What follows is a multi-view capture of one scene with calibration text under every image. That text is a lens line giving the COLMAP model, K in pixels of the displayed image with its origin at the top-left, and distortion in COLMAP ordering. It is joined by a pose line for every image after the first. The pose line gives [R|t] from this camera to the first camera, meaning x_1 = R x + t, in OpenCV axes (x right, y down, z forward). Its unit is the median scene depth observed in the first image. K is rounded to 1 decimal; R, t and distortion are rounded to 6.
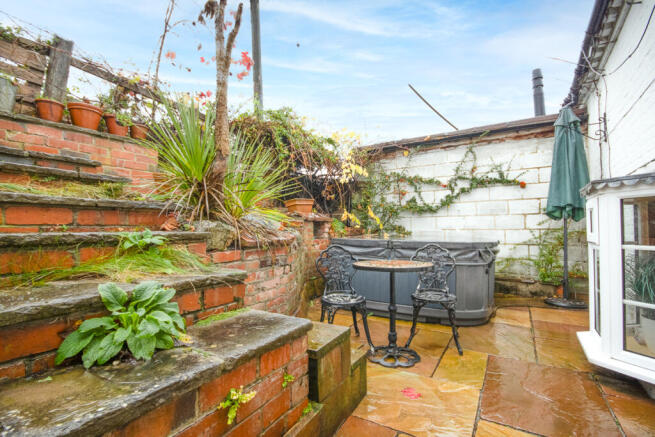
lens RADIAL K [[310.6, 0, 324.8], [0, 310.6, 221.3], [0, 0, 1]] dist [0.001008, -0.006960]
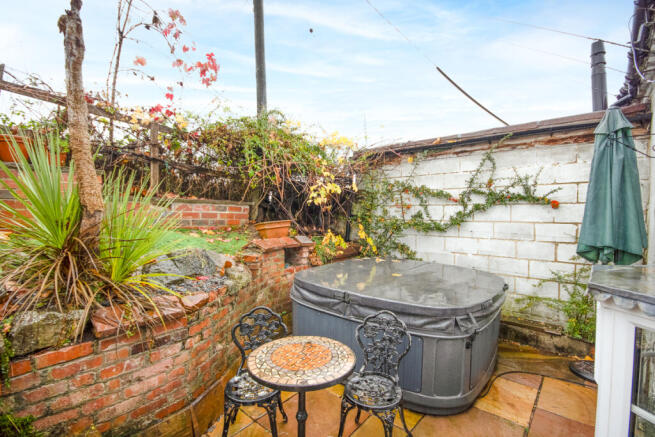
lens RADIAL K [[310.6, 0, 324.8], [0, 310.6, 221.3], [0, 0, 1]] dist [0.001008, -0.006960]
pose [[0.988011, 0.013489, -0.153793, 0.180649], [-0.004929, 0.998424, 0.055901, -0.108472], [0.154304, -0.054473, 0.986521, 0.141329]]
